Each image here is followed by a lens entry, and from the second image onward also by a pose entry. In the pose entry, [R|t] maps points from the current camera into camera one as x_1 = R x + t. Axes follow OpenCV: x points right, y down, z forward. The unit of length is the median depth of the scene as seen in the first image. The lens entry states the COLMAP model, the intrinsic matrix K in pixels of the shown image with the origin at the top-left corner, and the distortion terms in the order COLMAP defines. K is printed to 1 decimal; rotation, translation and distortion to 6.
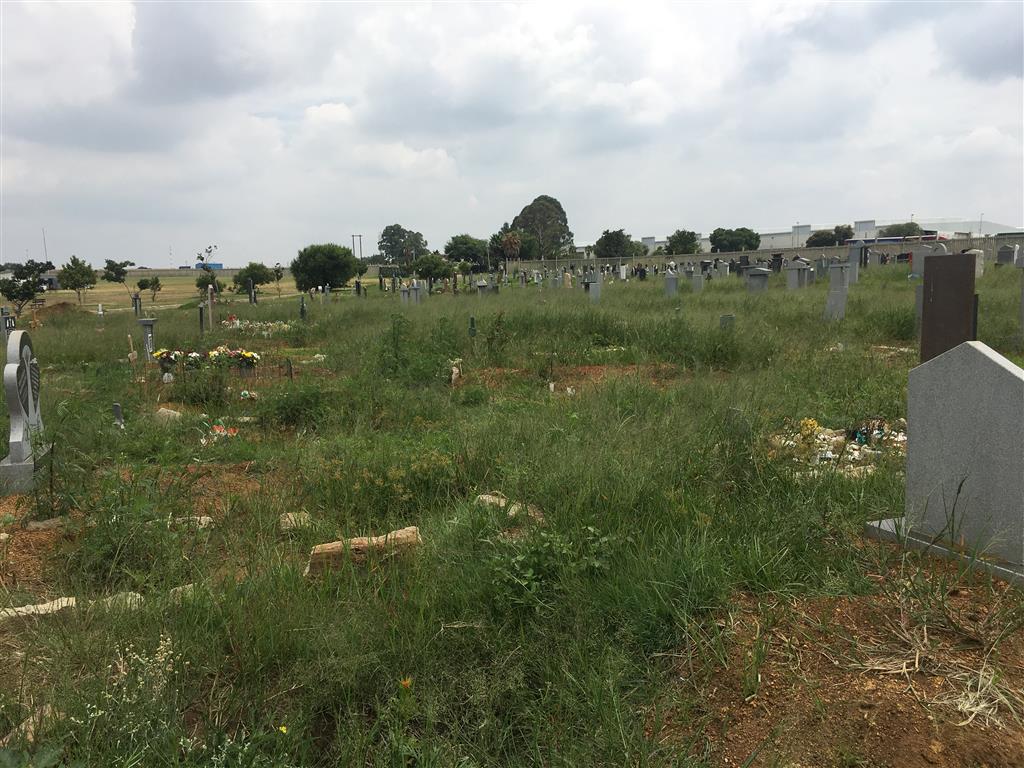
lens RADIAL K [[865.4, 0, 512.1], [0, 865.4, 383.8], [0, 0, 1]] dist [0.085713, -0.117519]
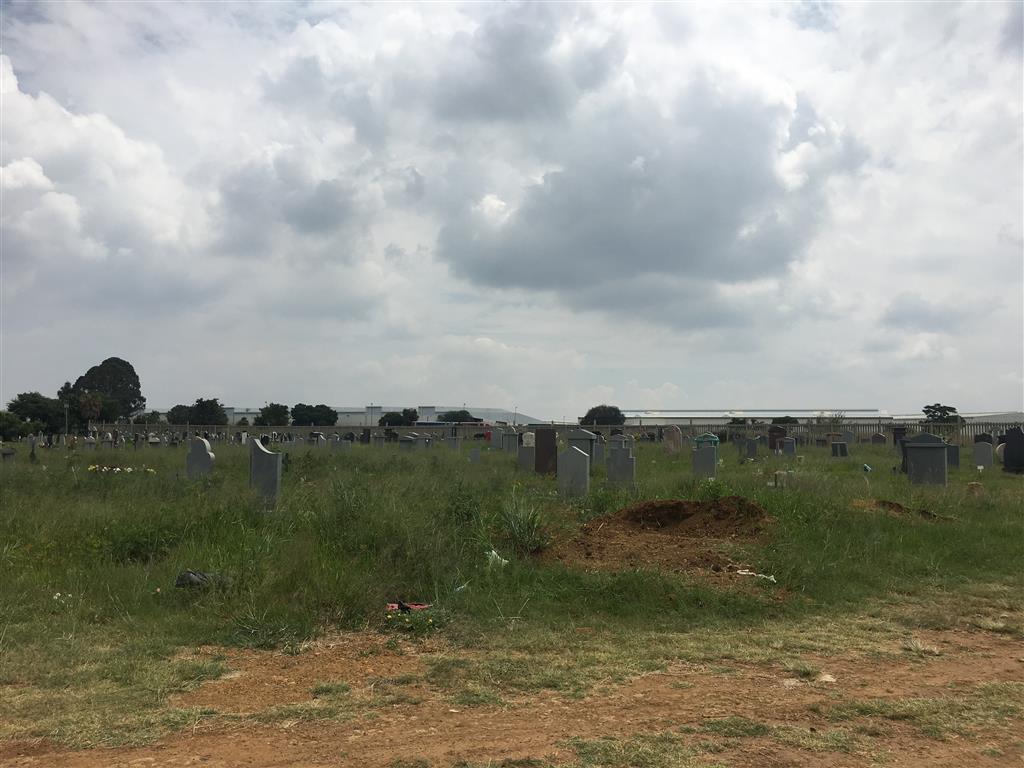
lens RADIAL K [[865.4, 0, 507.6], [0, 865.4, 379.5], [0, 0, 1]] dist [0.085713, -0.117519]
pose [[0.886050, 0.078006, 0.456980, -0.429997], [0.016362, 0.979866, -0.198985, 0.120024], [-0.463301, 0.183788, 0.866934, -0.645847]]
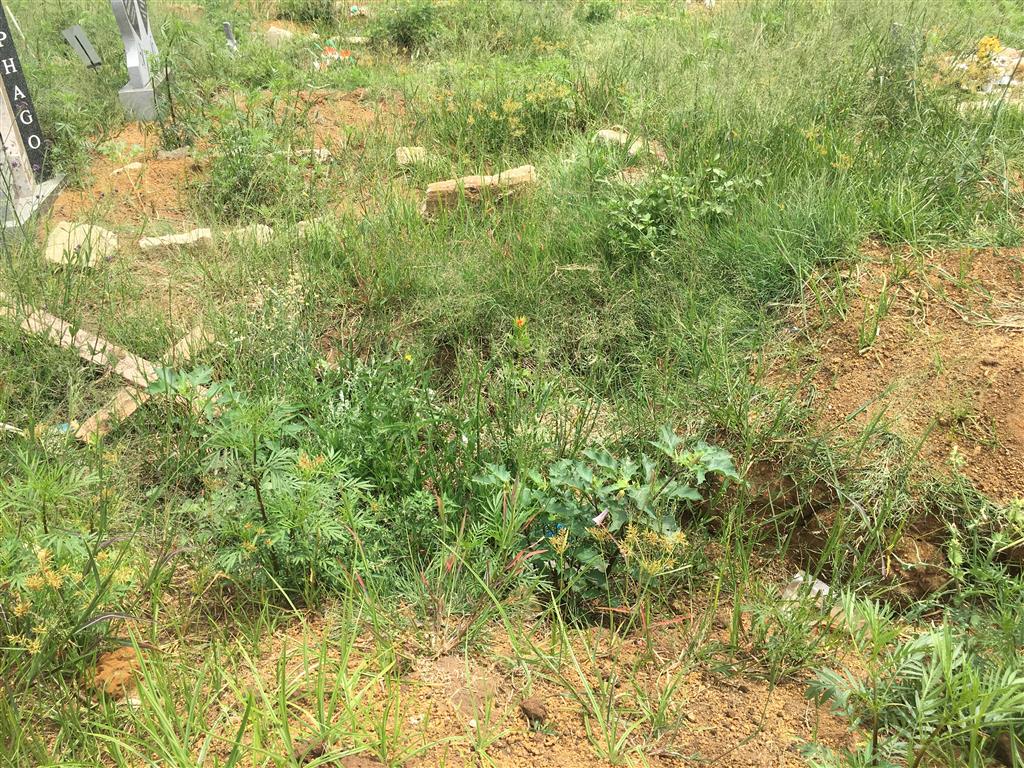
lens RADIAL K [[865.4, 0, 512.0], [0, 865.4, 382.8], [0, 0, 1]] dist [0.085713, -0.117519]
pose [[0.990281, 0.044784, -0.131673, 0.002770], [0.012864, 0.913188, 0.407335, -0.003802], [0.138485, -0.405069, 0.903737, 0.011218]]
